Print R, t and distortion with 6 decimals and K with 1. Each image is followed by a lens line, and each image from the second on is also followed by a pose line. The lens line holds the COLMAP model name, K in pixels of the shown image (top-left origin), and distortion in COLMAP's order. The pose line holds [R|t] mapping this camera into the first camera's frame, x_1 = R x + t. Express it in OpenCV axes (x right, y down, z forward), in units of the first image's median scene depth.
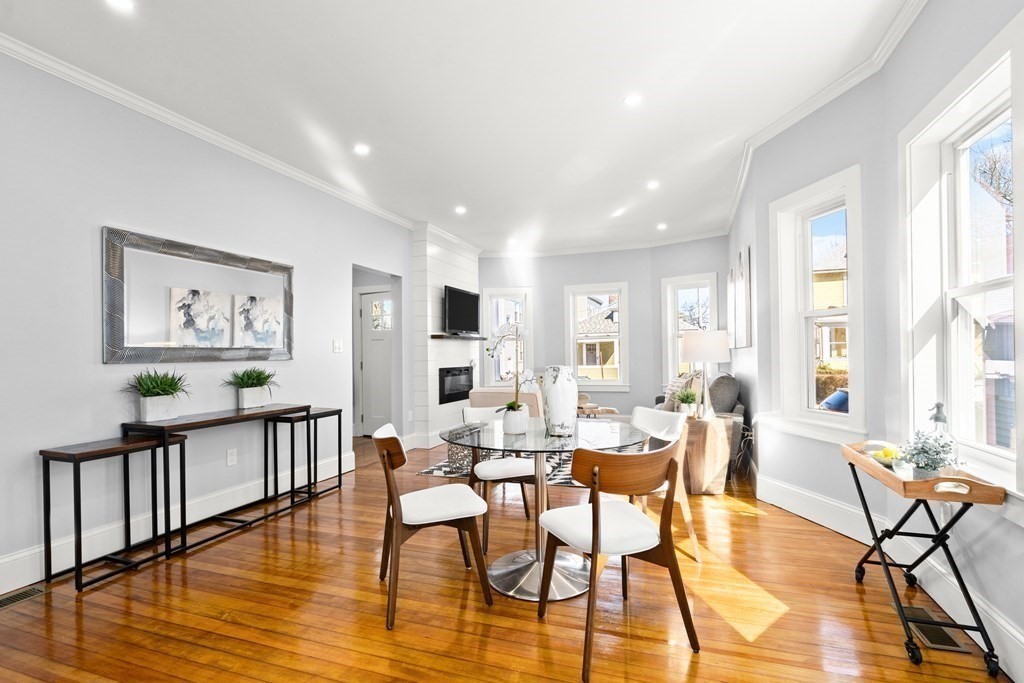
lens RADIAL K [[474.9, 0, 512.0], [0, 474.9, 341.5], [0, 0, 1]] dist [-0.001613, -0.000391]
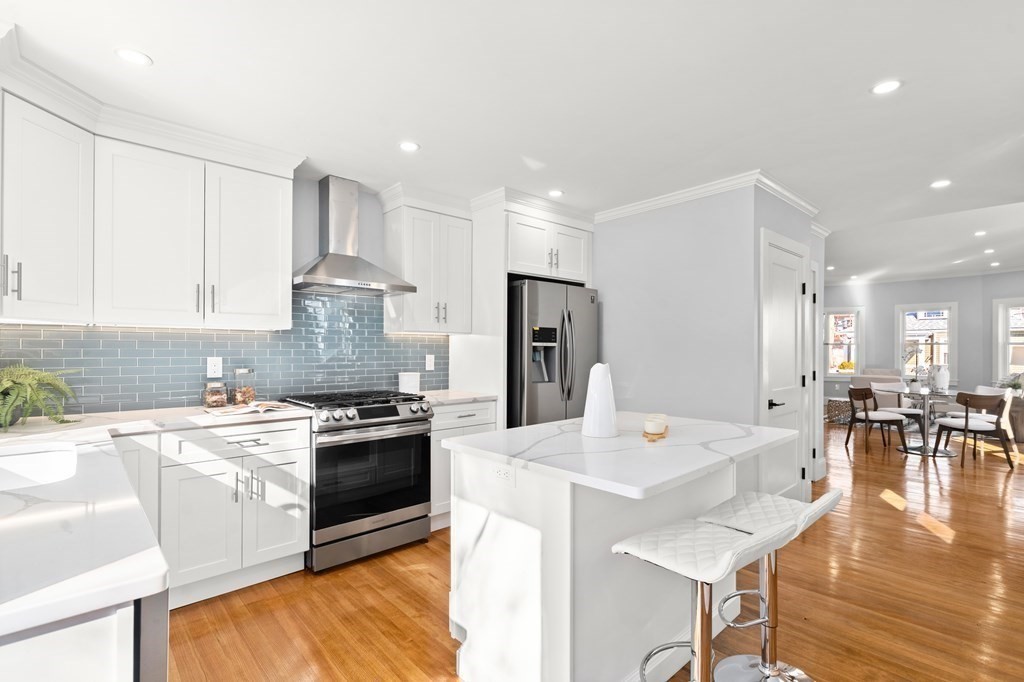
lens RADIAL K [[474.9, 0, 512.0], [0, 474.9, 341.0], [0, 0, 1]] dist [-0.001613, -0.000391]
pose [[0.887363, 0.013623, -0.460870, -0.263627], [-0.005573, 0.999807, 0.018824, -0.038865], [0.461038, -0.014135, 0.887268, -0.789061]]
